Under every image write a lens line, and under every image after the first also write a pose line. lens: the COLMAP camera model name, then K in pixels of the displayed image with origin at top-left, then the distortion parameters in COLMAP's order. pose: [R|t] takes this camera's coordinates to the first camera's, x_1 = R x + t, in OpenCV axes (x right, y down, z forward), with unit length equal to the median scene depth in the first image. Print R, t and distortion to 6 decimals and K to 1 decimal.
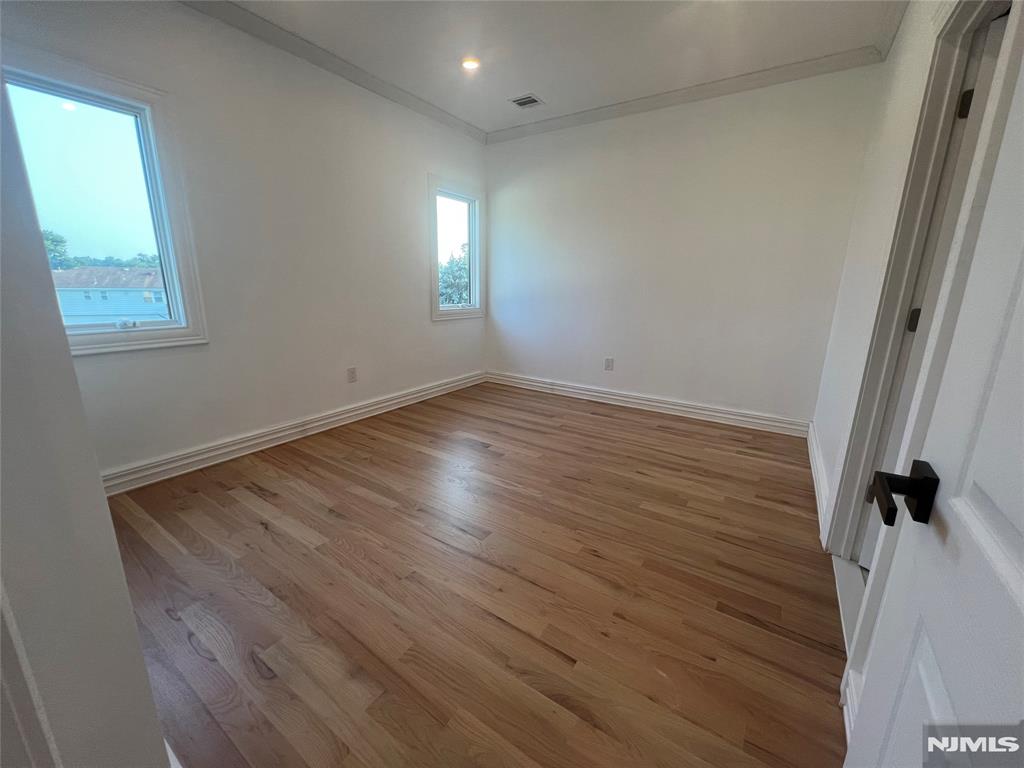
lens RADIAL K [[409.5, 0, 508.1], [0, 409.5, 383.5], [0, 0, 1]] dist [-0.001965, -0.000137]
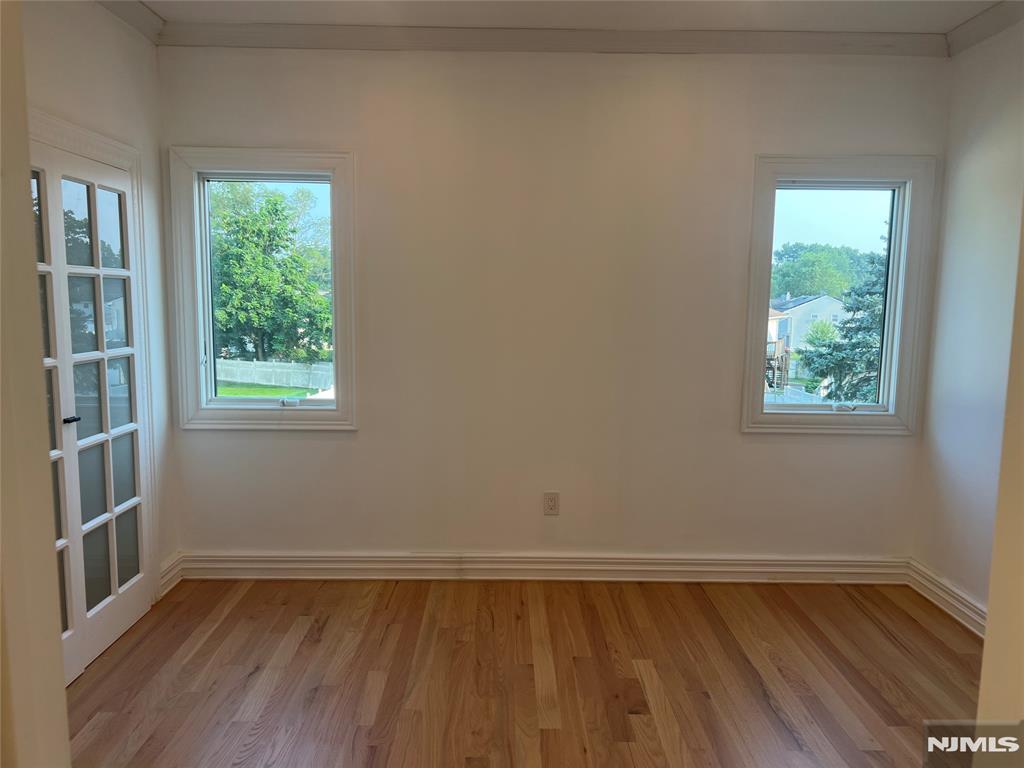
lens RADIAL K [[765.0, 0, 505.6], [0, 765.0, 391.0], [0, 0, 1]] dist [0.014332, 0.000563]
pose [[0.564528, 0.093646, -0.820085, 0.556366], [-0.198233, 0.979847, -0.024570, -0.160612], [0.801257, 0.176438, 0.571714, 0.283557]]
